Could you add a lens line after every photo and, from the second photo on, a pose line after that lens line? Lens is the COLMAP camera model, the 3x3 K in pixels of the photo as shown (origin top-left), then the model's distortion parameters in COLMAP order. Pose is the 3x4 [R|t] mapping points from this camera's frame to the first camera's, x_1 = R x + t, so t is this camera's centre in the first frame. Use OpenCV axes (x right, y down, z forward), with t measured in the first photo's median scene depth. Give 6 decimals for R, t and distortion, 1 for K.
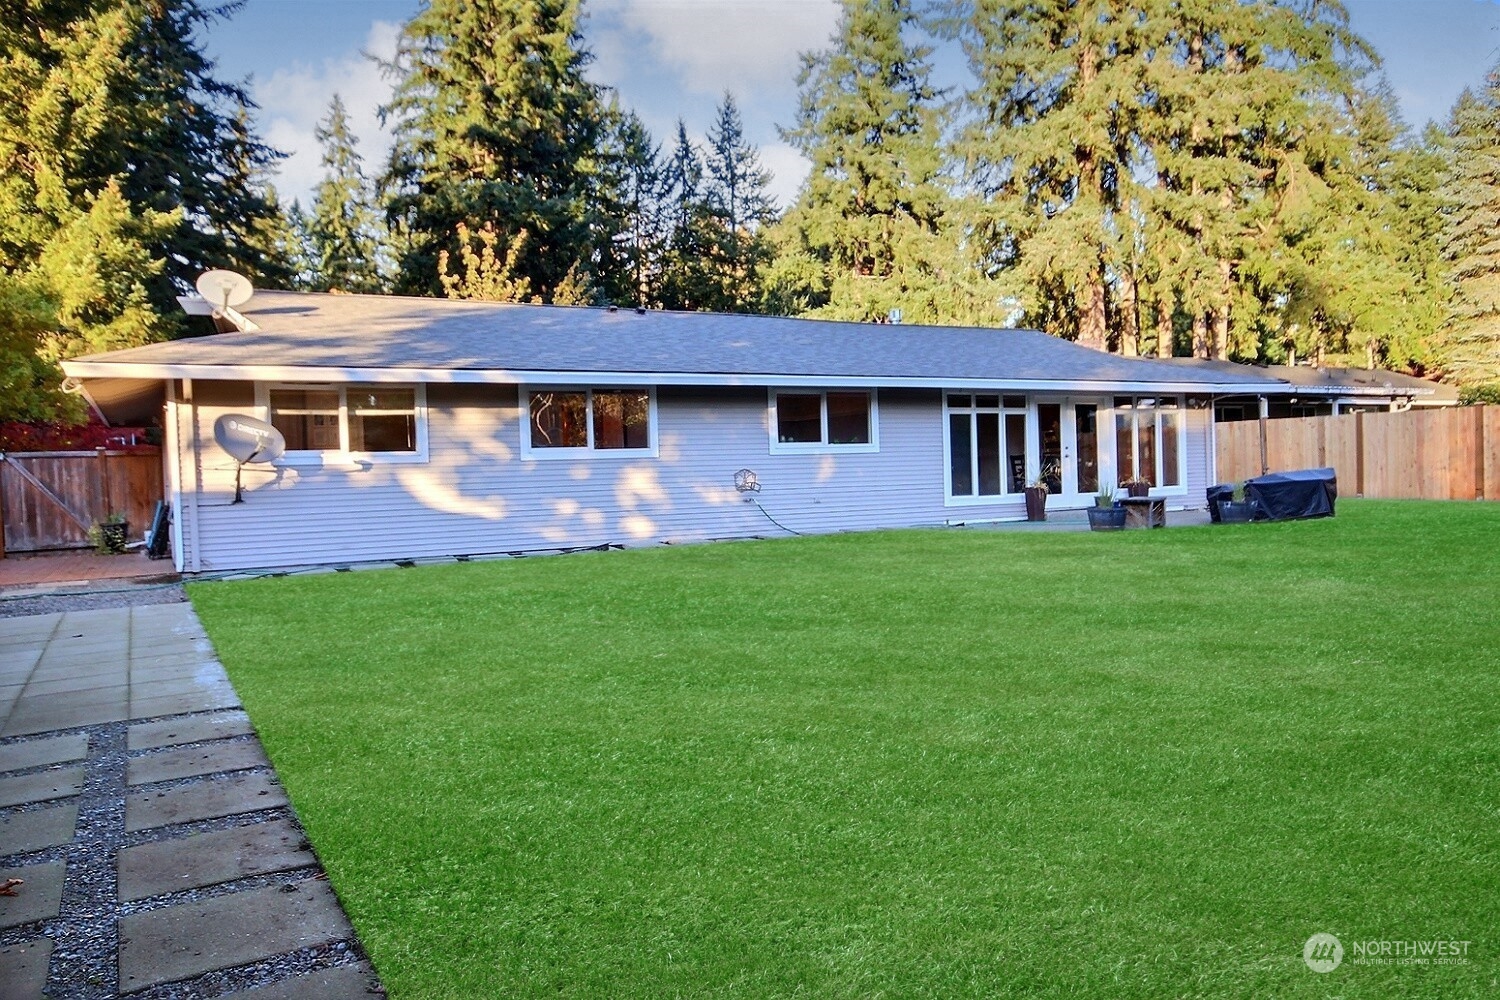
lens RADIAL K [[1093.7, 0, 745.1], [0, 1093.7, 501.1], [0, 0, 1]] dist [-0.003820, 0.056033]
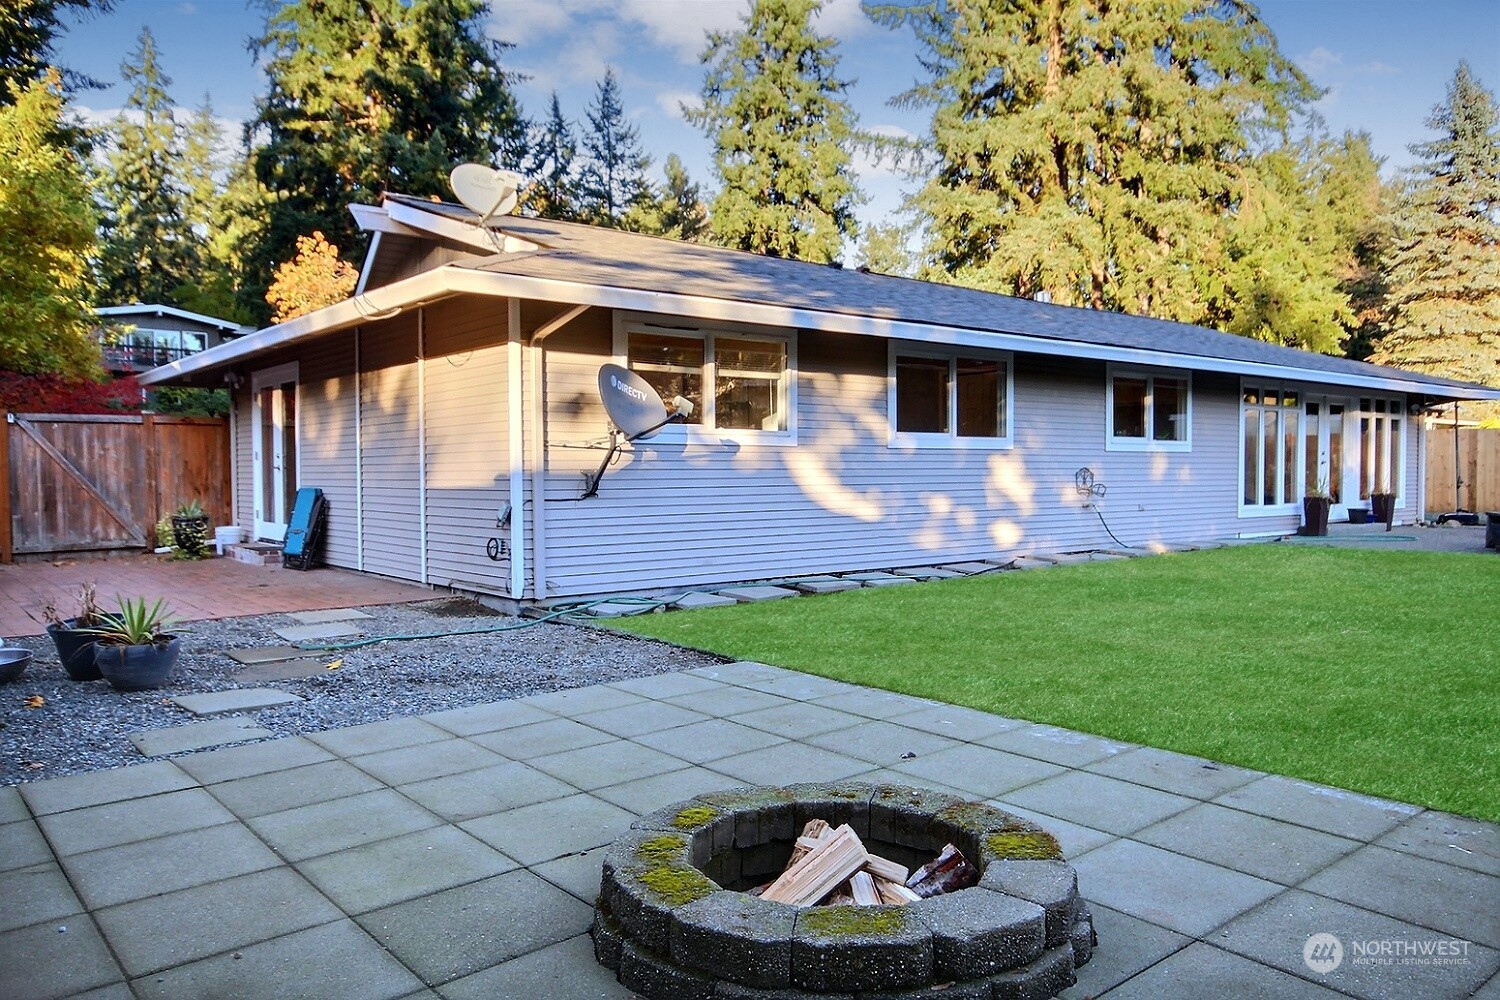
lens RADIAL K [[1093.7, 0, 745.1], [0, 1093.7, 501.1], [0, 0, 1]] dist [-0.003820, 0.056033]
pose [[0.983231, 0.023424, 0.180852, -0.091750], [-0.023919, 0.999714, 0.000558, 0.000290], [-0.180788, -0.004874, 0.983510, 0.058454]]
